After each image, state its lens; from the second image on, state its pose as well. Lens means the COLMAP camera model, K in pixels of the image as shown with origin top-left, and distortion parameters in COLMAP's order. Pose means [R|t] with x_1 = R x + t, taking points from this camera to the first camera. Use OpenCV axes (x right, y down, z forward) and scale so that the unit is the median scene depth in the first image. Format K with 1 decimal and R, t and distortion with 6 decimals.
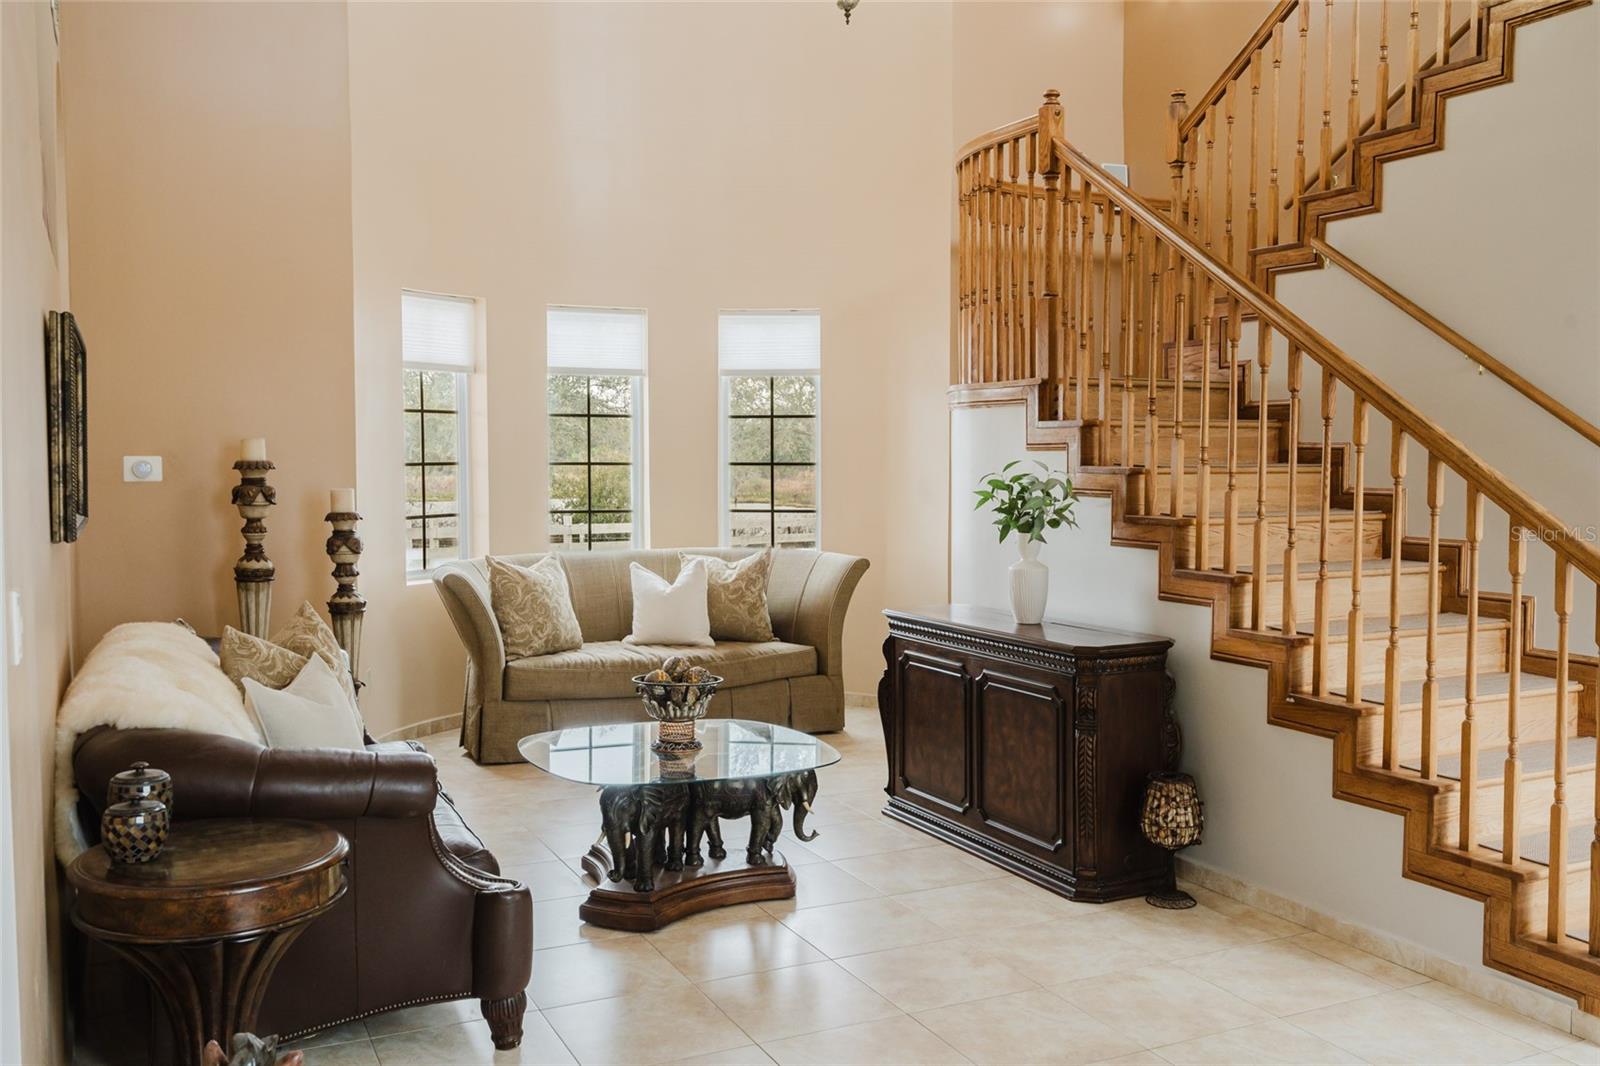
lens RADIAL K [[1386.2, 0, 789.0], [0, 1386.2, 528.8], [0, 0, 1]] dist [0.014941, -0.001482]
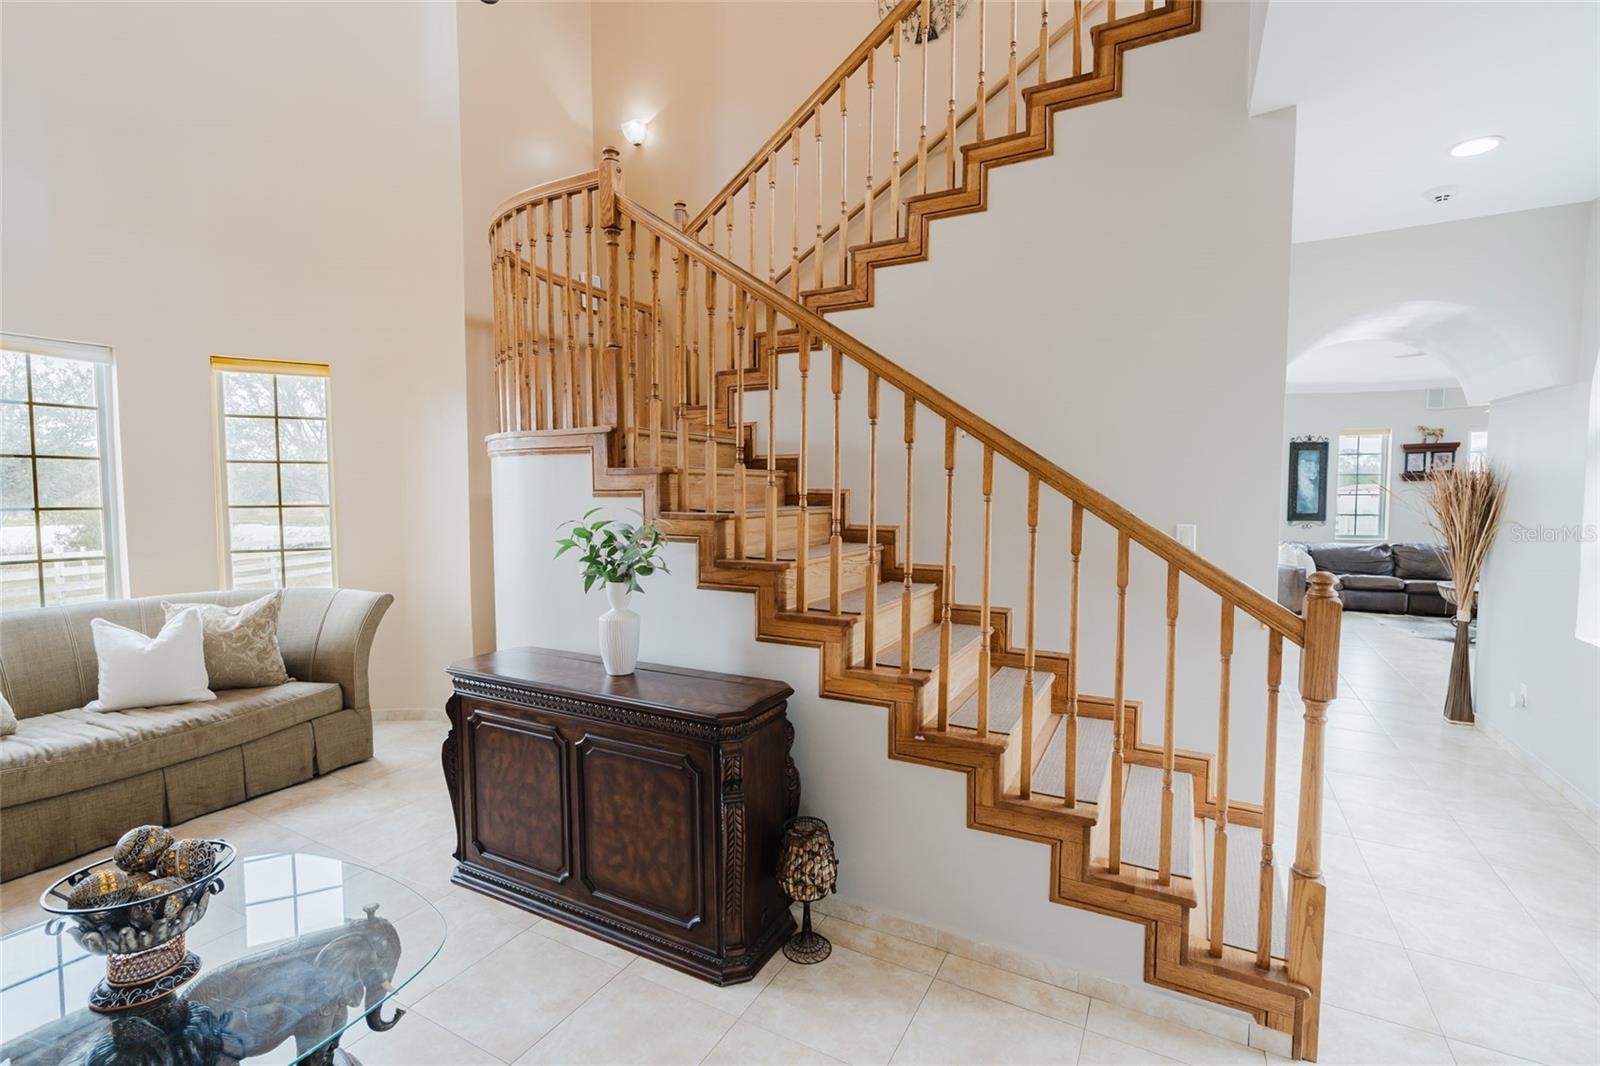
lens RADIAL K [[724.8, 0, 791.8], [0, 724.8, 529.9], [0, 0, 1]] dist [-0.001696, 0.001571]
pose [[0.812657, -0.032710, 0.581824, -0.026127], [0.031207, 0.999434, 0.012599, -0.037396], [-0.581906, 0.007919, 0.813217, 0.527149]]
